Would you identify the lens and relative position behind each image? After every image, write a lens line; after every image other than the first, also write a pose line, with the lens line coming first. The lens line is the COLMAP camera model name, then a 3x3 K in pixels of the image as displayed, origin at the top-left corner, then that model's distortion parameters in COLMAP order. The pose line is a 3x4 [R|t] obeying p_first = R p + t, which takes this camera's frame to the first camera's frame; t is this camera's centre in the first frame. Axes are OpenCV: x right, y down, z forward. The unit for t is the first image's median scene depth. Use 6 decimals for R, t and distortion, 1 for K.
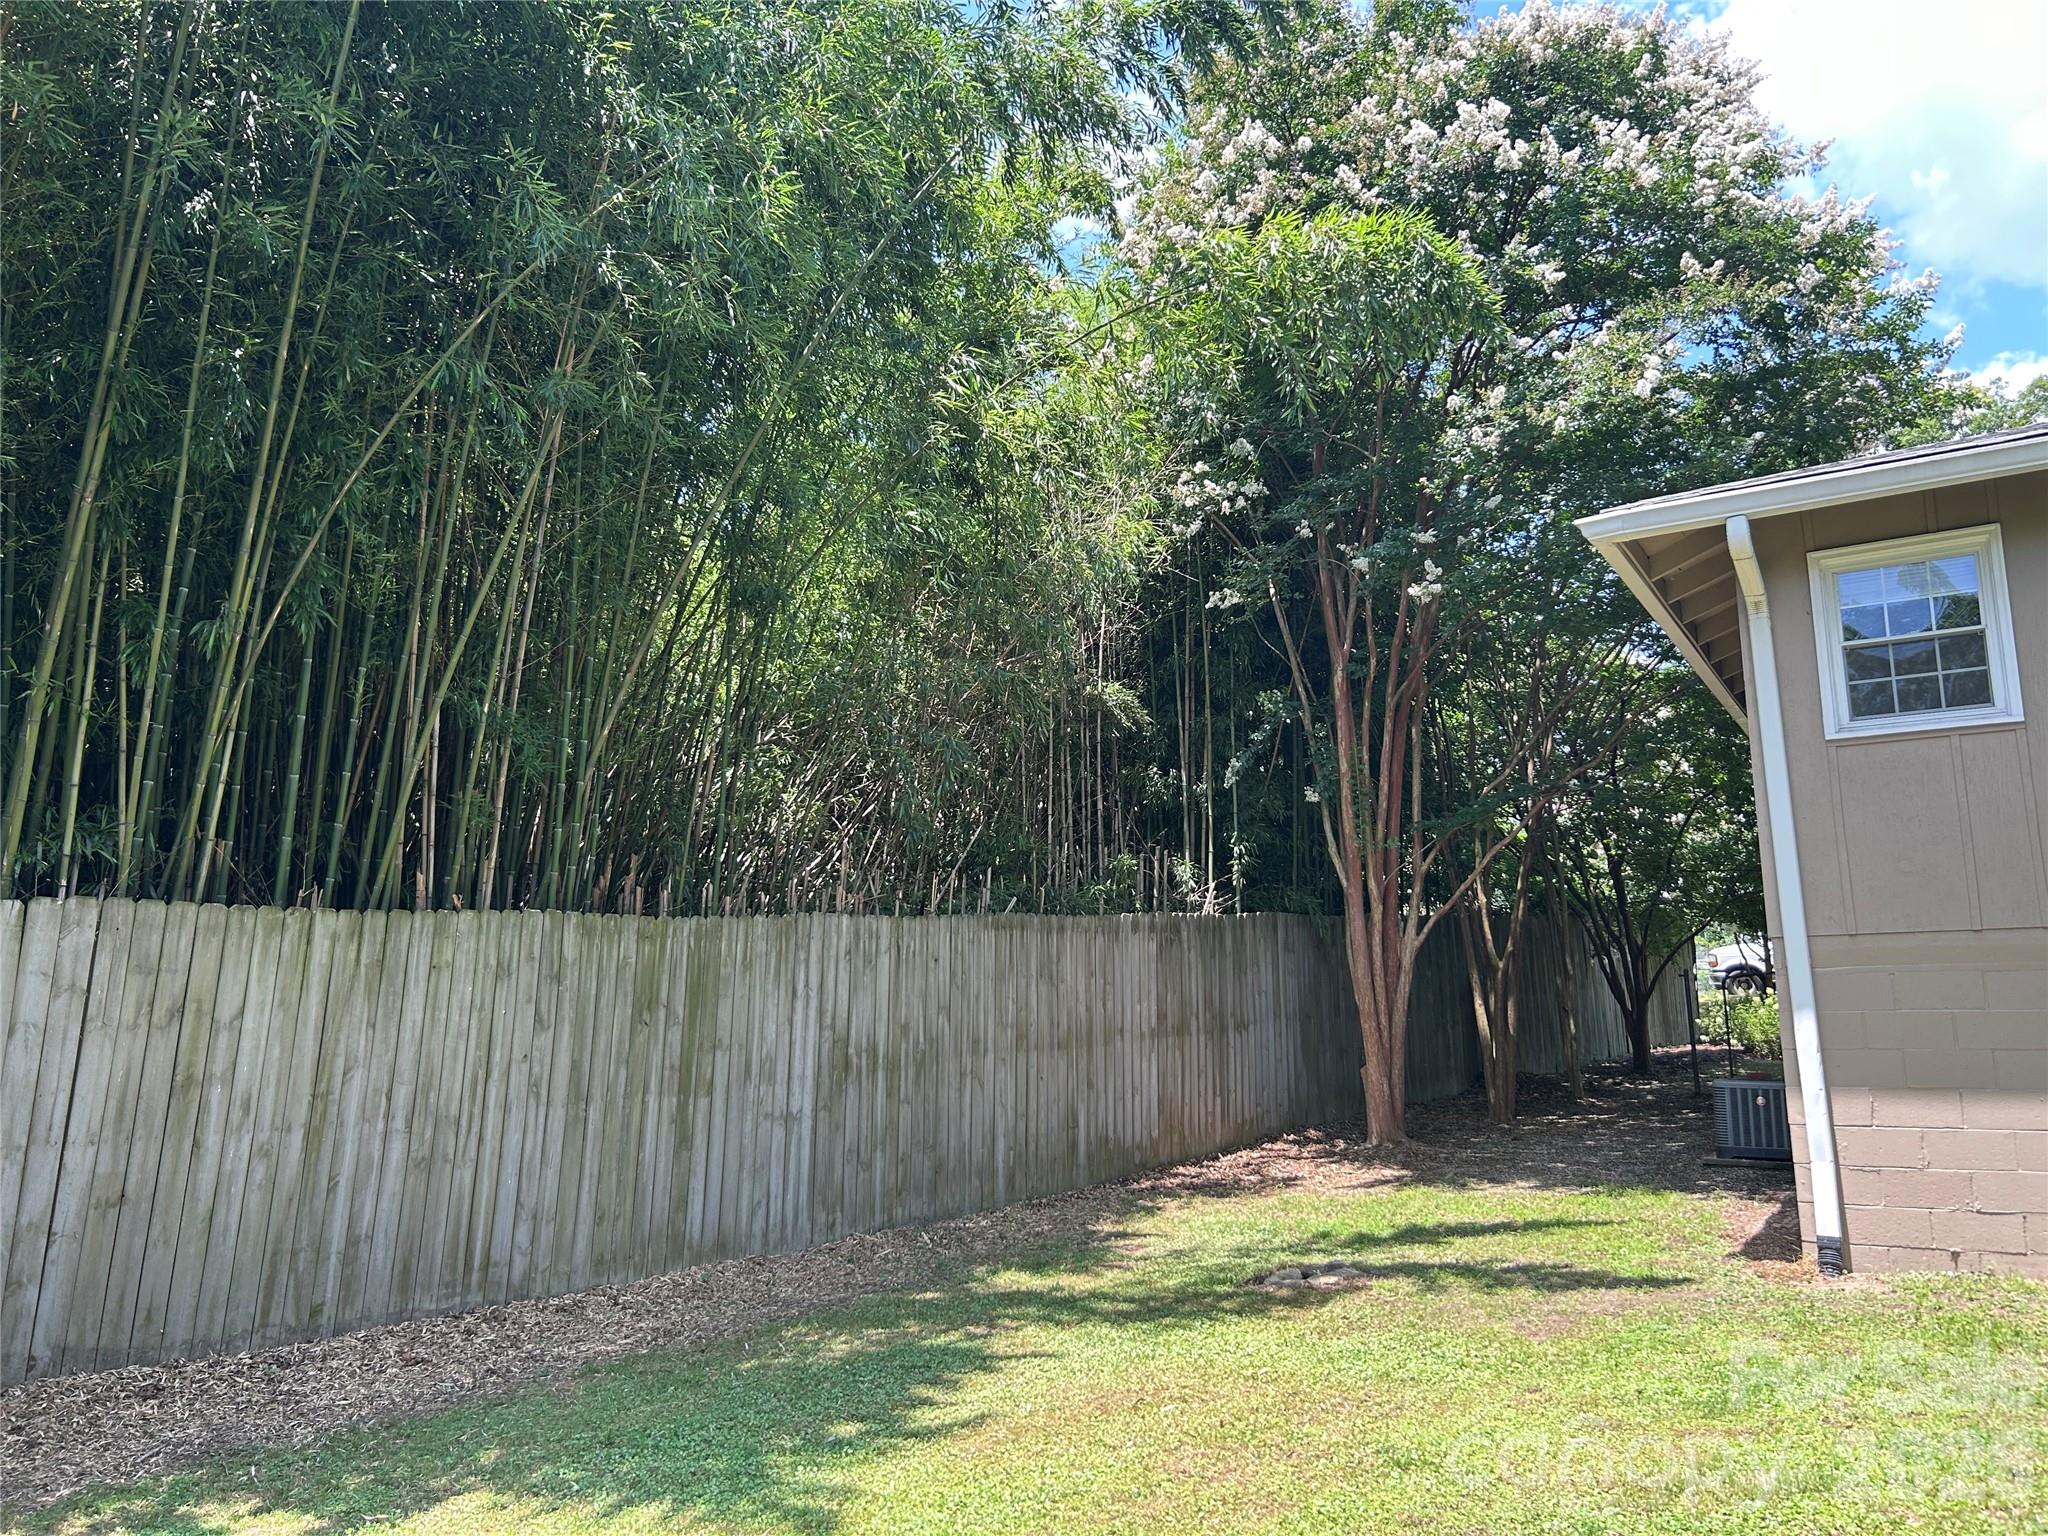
lens RADIAL K [[1529.8, 0, 1026.2], [0, 1529.8, 758.1], [0, 0, 1]] dist [0.060435, -0.074063]
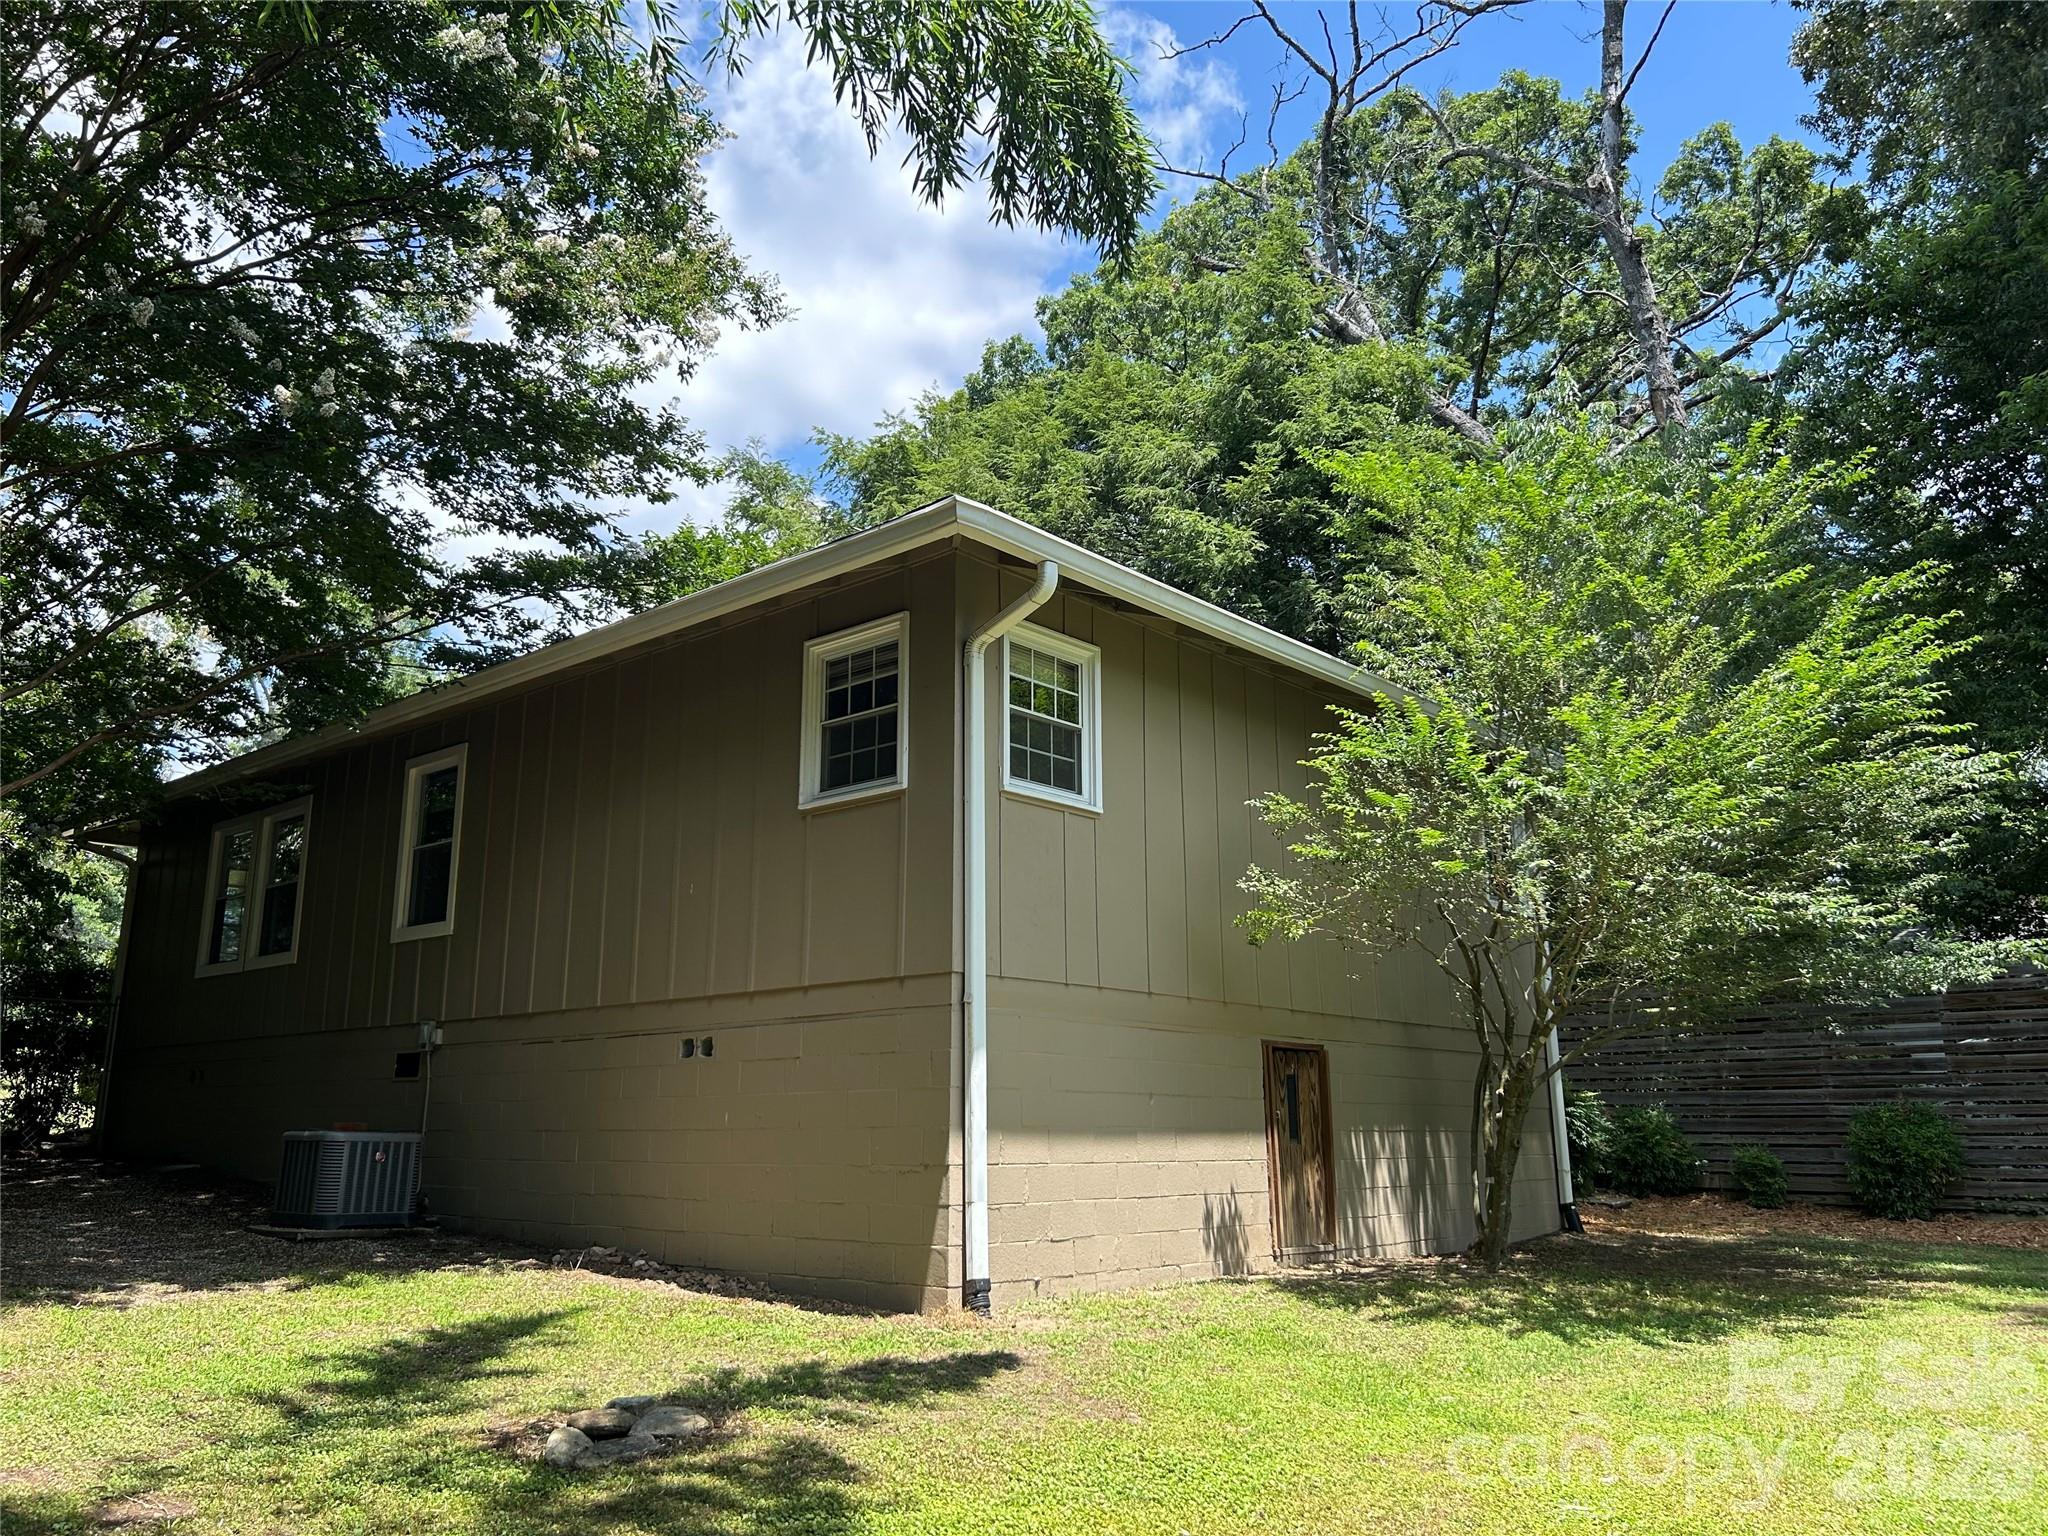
lens RADIAL K [[1529.8, 0, 1029.3], [0, 1529.8, 760.2], [0, 0, 1]] dist [0.060435, -0.074063]
pose [[0.179670, 0.222359, 0.958267, -0.453915], [-0.186584, 0.964139, -0.188739, 0.152556], [-0.965870, -0.144887, 0.214716, 0.728817]]
